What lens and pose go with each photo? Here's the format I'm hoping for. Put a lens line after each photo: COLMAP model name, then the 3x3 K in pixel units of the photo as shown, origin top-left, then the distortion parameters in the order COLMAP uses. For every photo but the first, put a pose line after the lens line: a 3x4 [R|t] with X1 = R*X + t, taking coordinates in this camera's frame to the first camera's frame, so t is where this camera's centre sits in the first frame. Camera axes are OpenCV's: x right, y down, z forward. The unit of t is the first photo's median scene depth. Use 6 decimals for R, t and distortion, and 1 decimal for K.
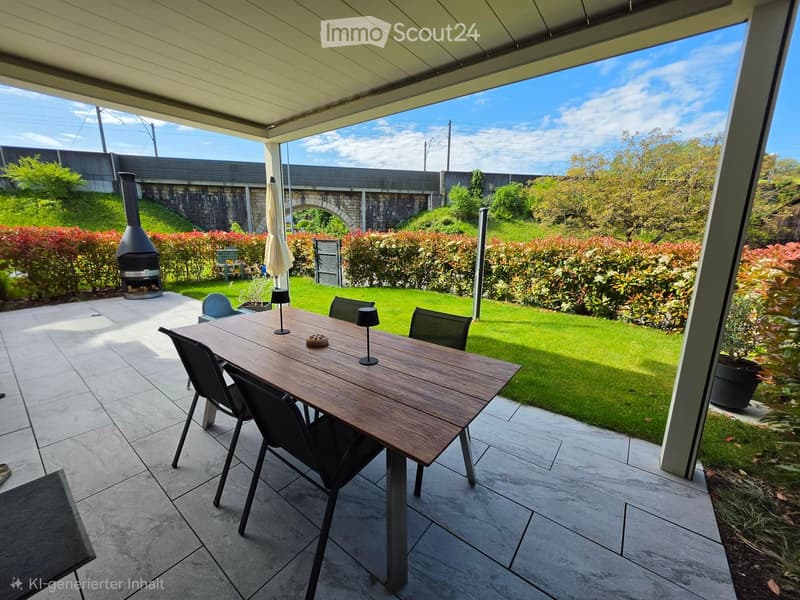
lens RADIAL K [[321.6, 0, 399.3], [0, 321.6, 299.7], [0, 0, 1]] dist [0.004355, -0.000190]
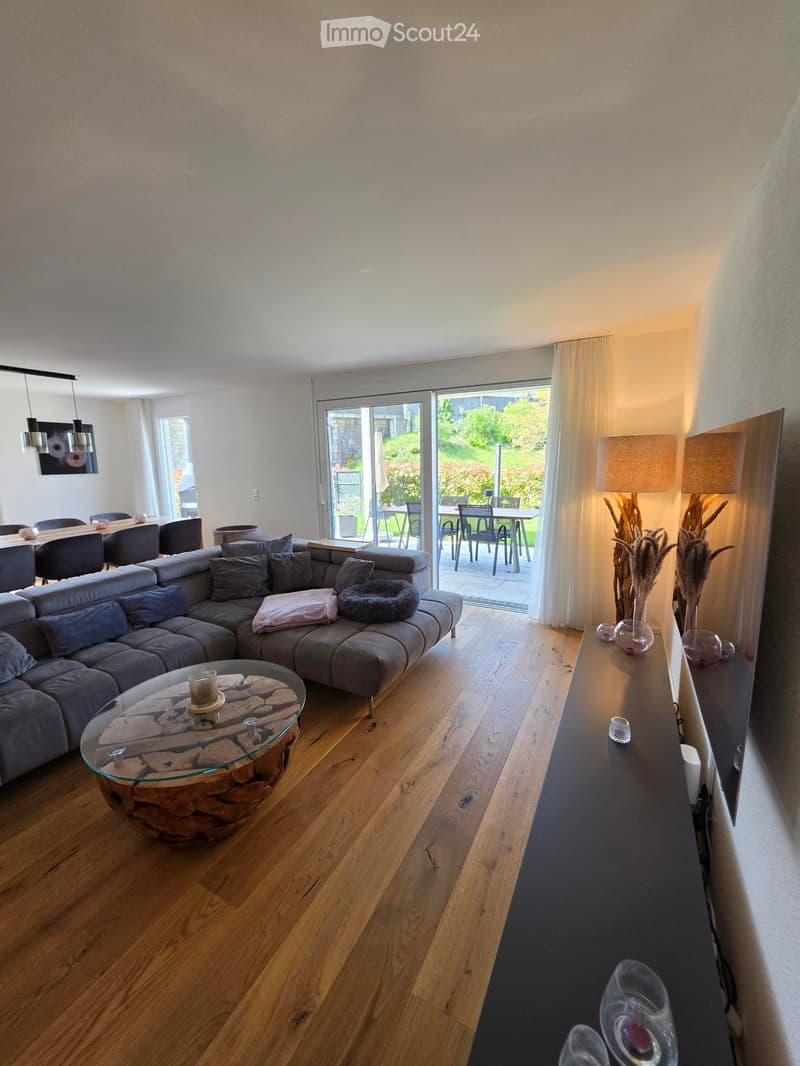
lens RADIAL K [[428.5, 0, 404.6], [0, 428.5, 529.2], [0, 0, 1]] dist [0.004355, -0.000190]
pose [[0.987085, -0.047573, 0.152971, -0.061557], [0.055862, 0.997168, -0.050351, 0.022658], [-0.150142, 0.058246, 0.986947, -0.108779]]
